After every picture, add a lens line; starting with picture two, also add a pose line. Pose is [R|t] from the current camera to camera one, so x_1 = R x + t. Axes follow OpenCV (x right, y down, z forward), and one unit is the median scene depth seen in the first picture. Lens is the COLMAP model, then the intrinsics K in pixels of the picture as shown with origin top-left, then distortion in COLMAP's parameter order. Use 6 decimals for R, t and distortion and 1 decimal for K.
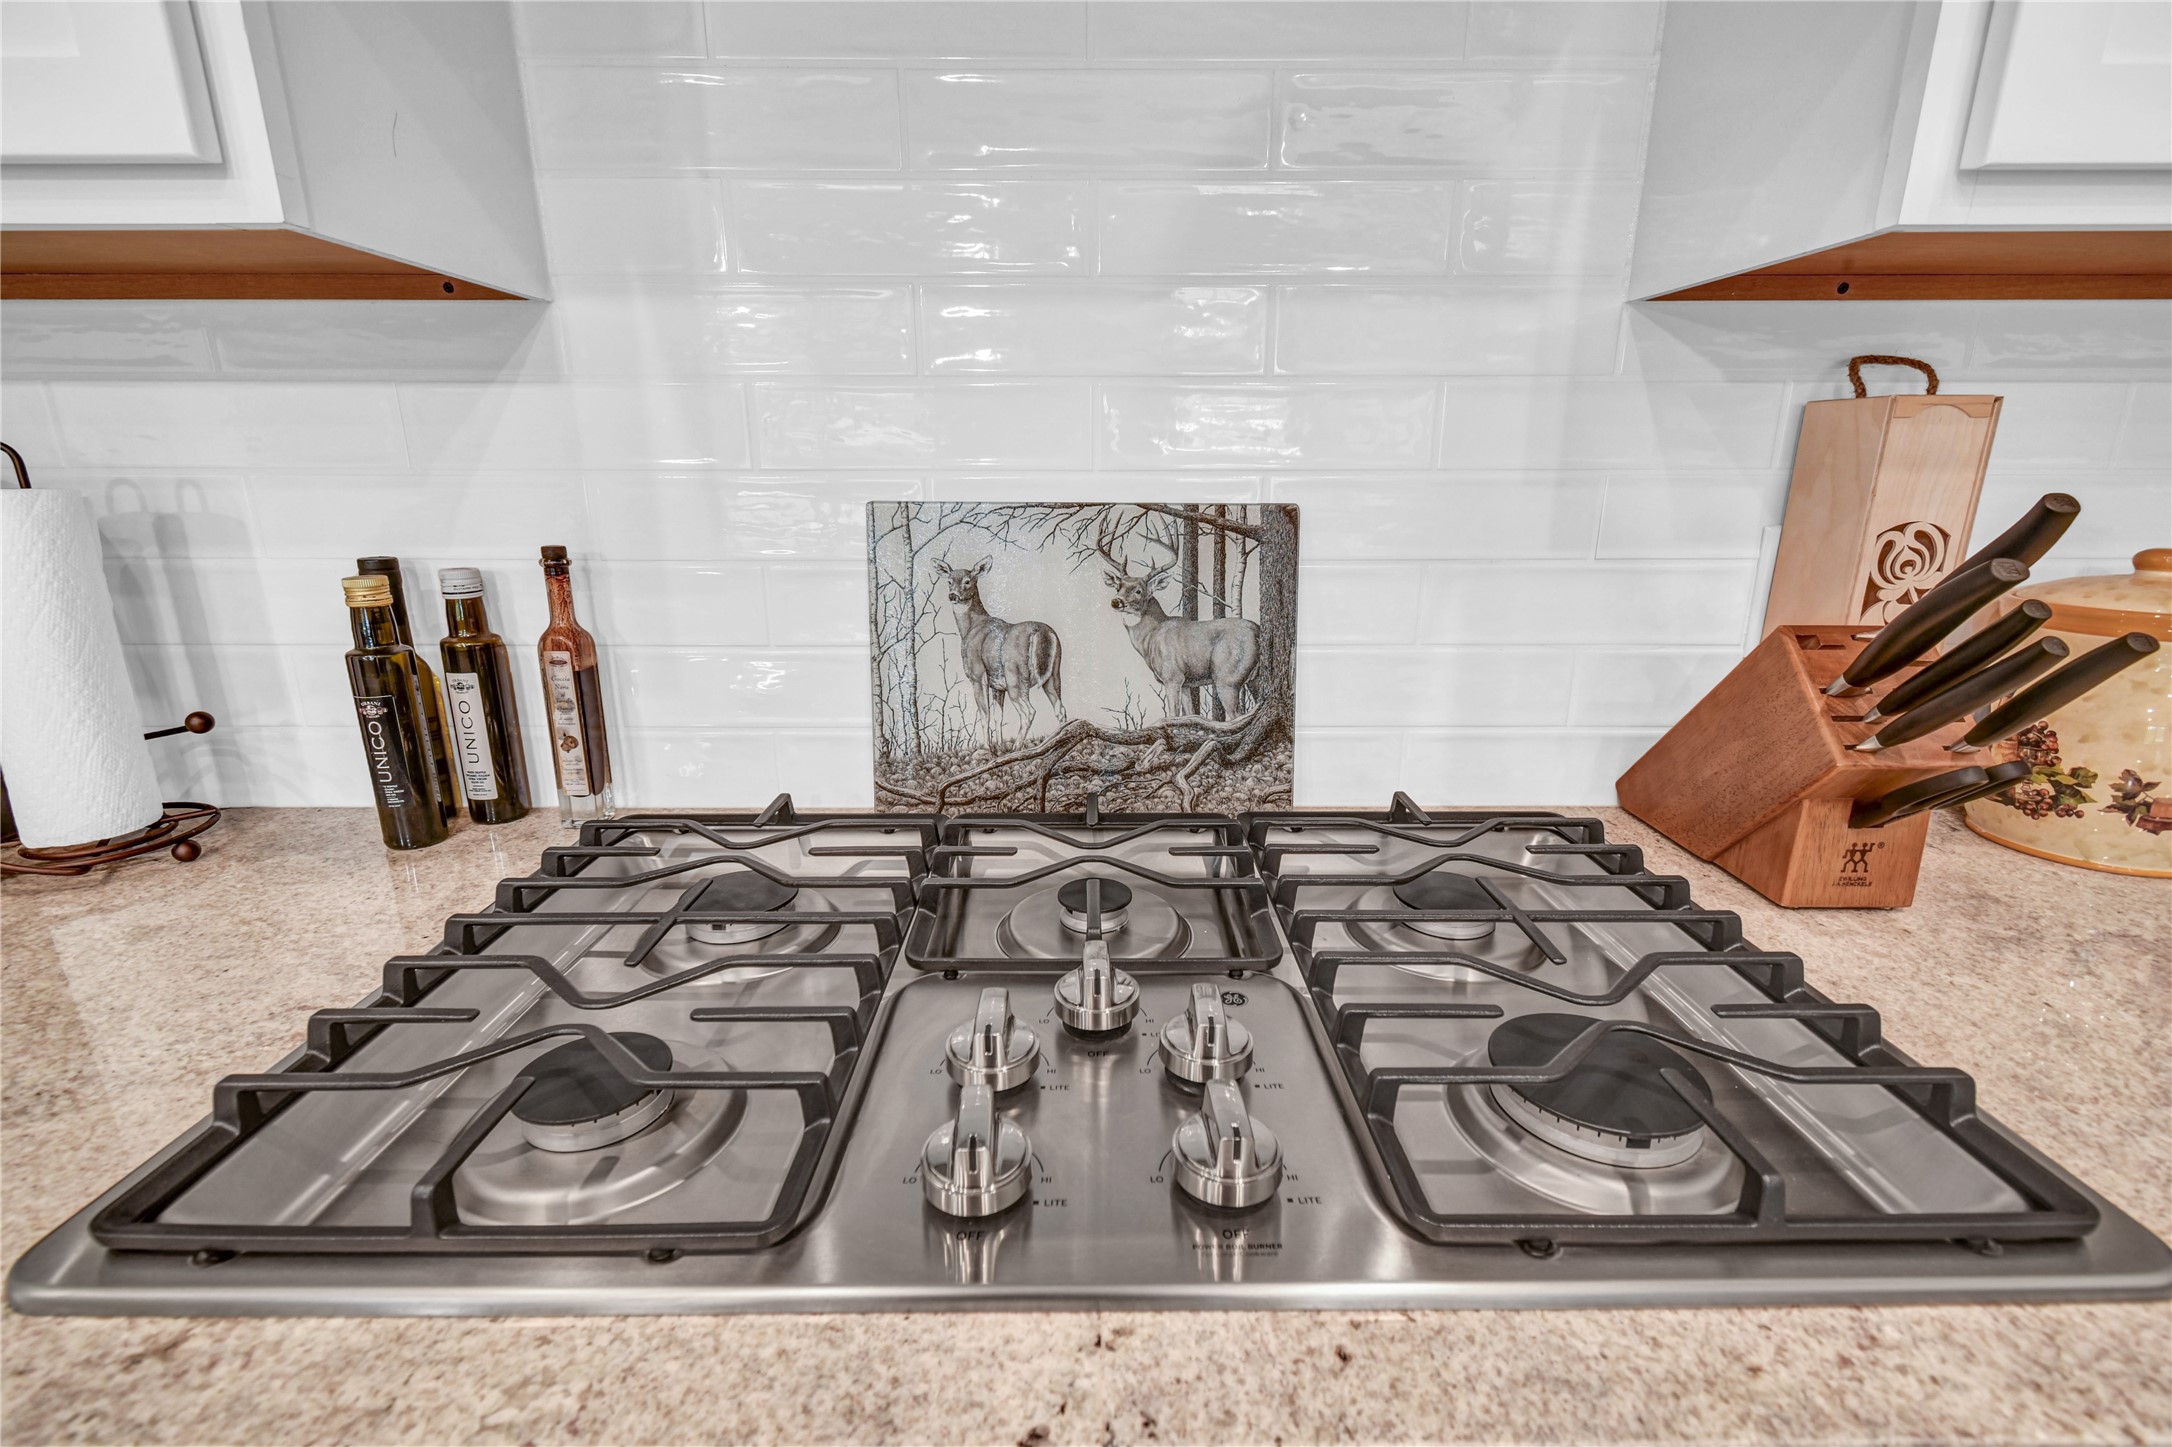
lens RADIAL K [[968.8, 0, 1106.8], [0, 968.8, 735.2], [0, 0, 1]] dist [0.005745, -0.003321]
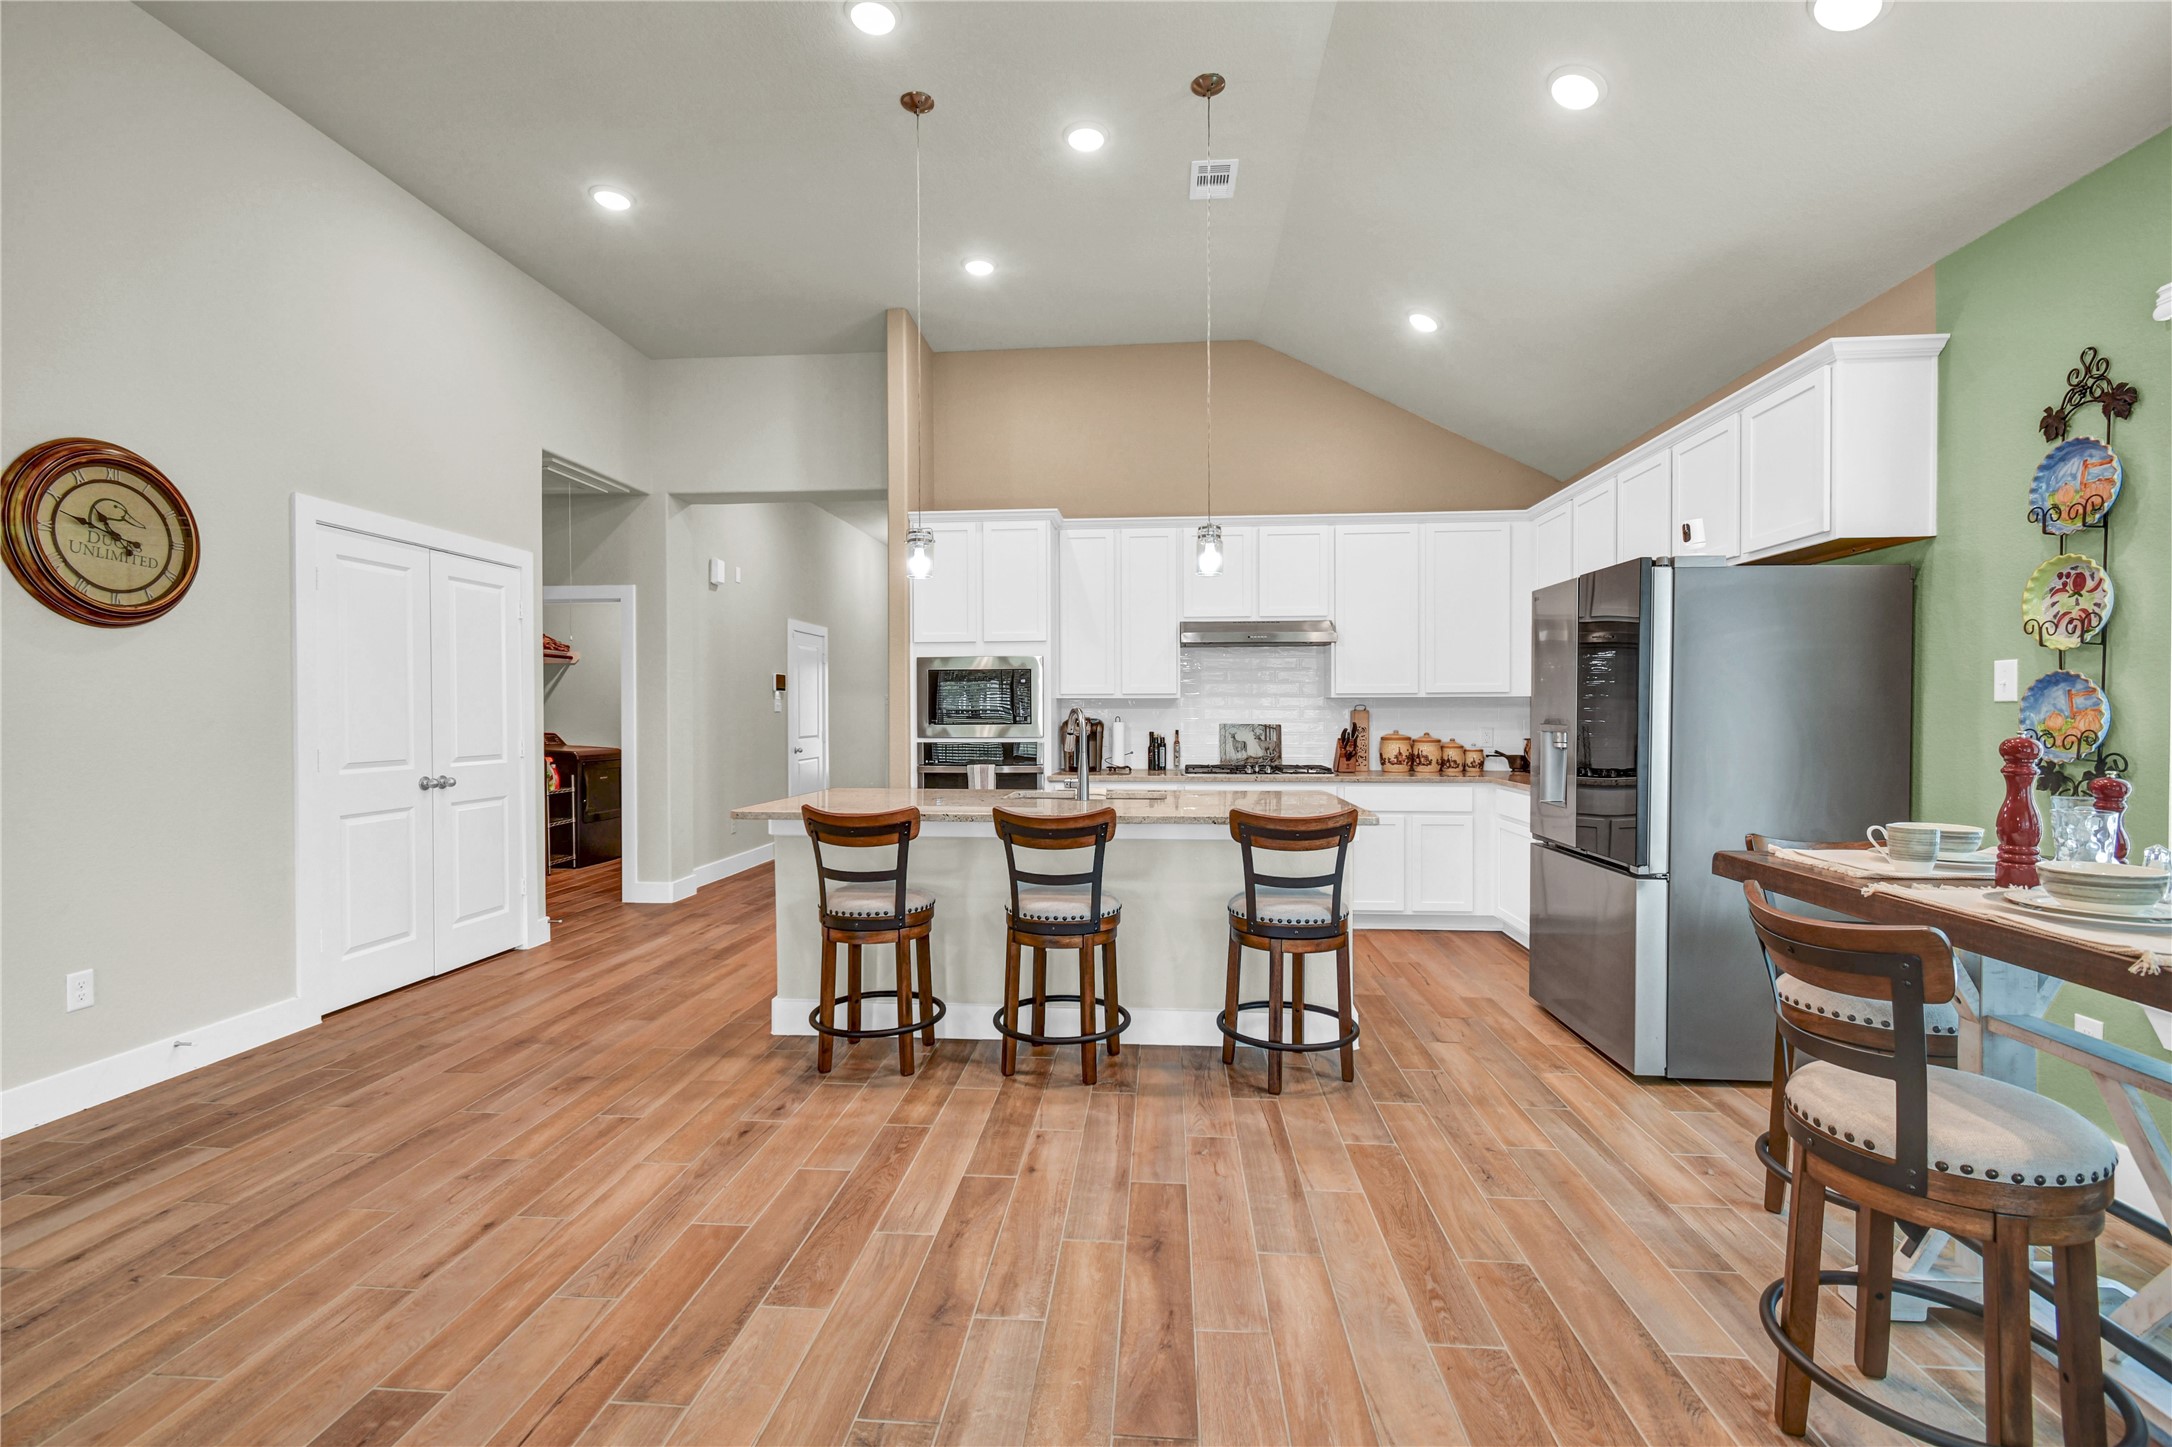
lens RADIAL K [[968.8, 0, 1088.2], [0, 968.8, 724.0], [0, 0, 1]] dist [0.005745, -0.003321]
pose [[0.994104, -0.003176, -0.108381, -0.427559], [-0.025523, 0.964630, -0.262370, 1.627769], [0.105381, 0.263589, 0.958862, -5.848330]]
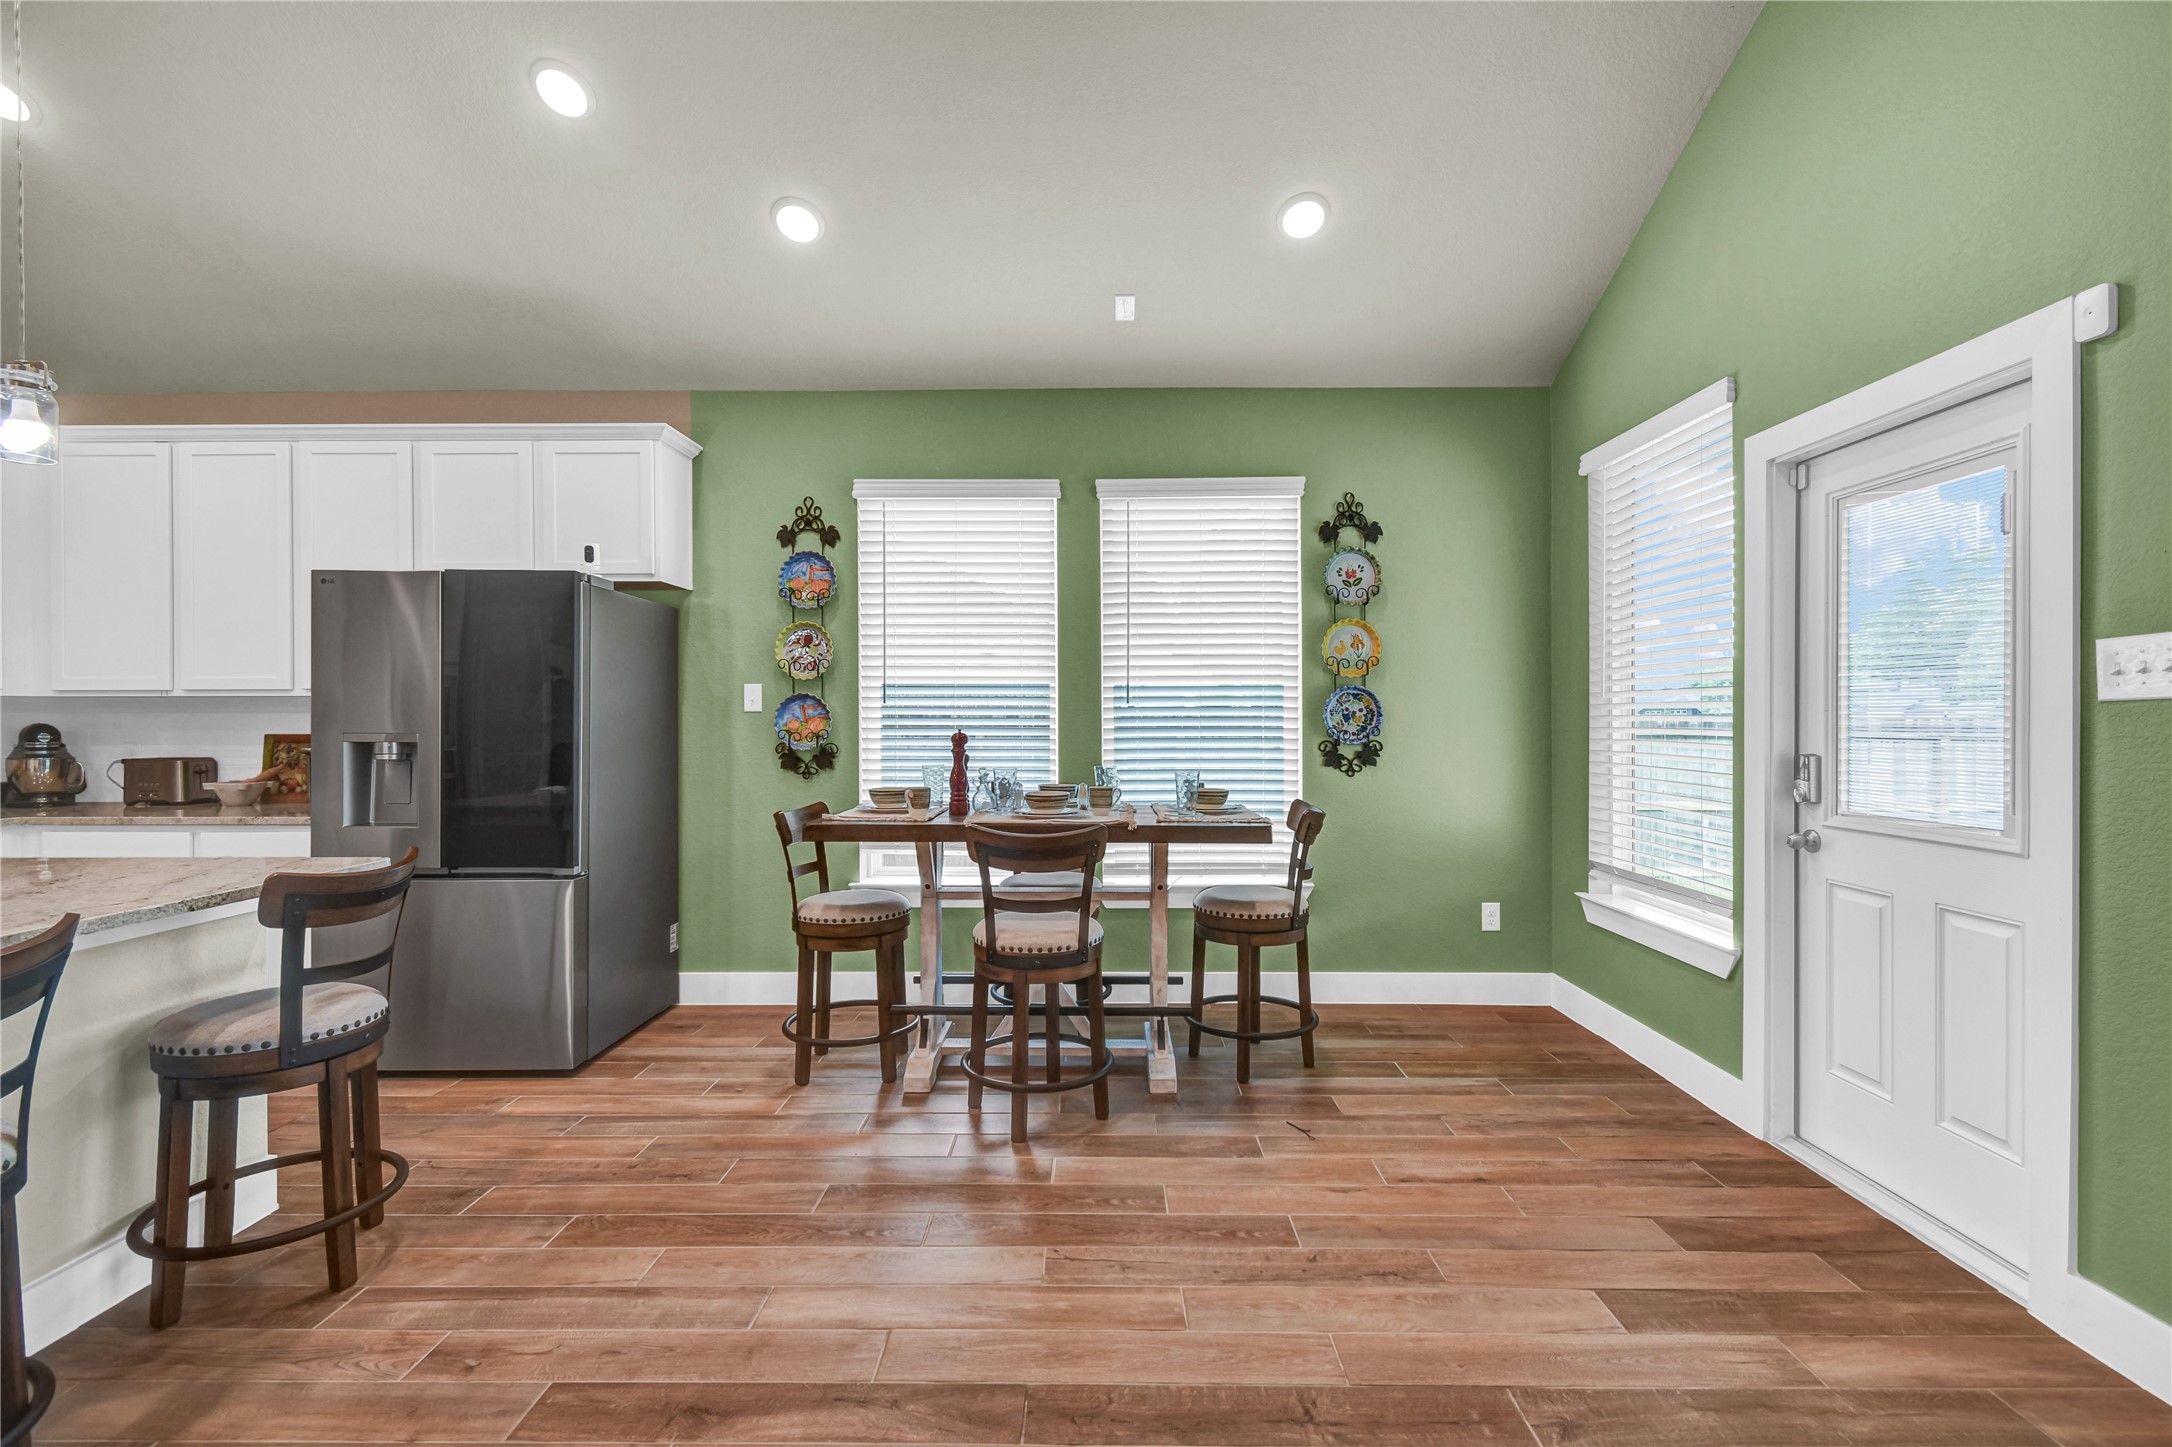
lens RADIAL K [[968.8, 0, 1090.6], [0, 968.8, 723.1], [0, 0, 1]] dist [0.005745, -0.003321]
pose [[0.027469, -0.006970, 0.999598, -2.492950], [0.275200, 0.961387, -0.000859, 1.155014], [-0.960994, 0.275113, 0.028327, -4.198666]]
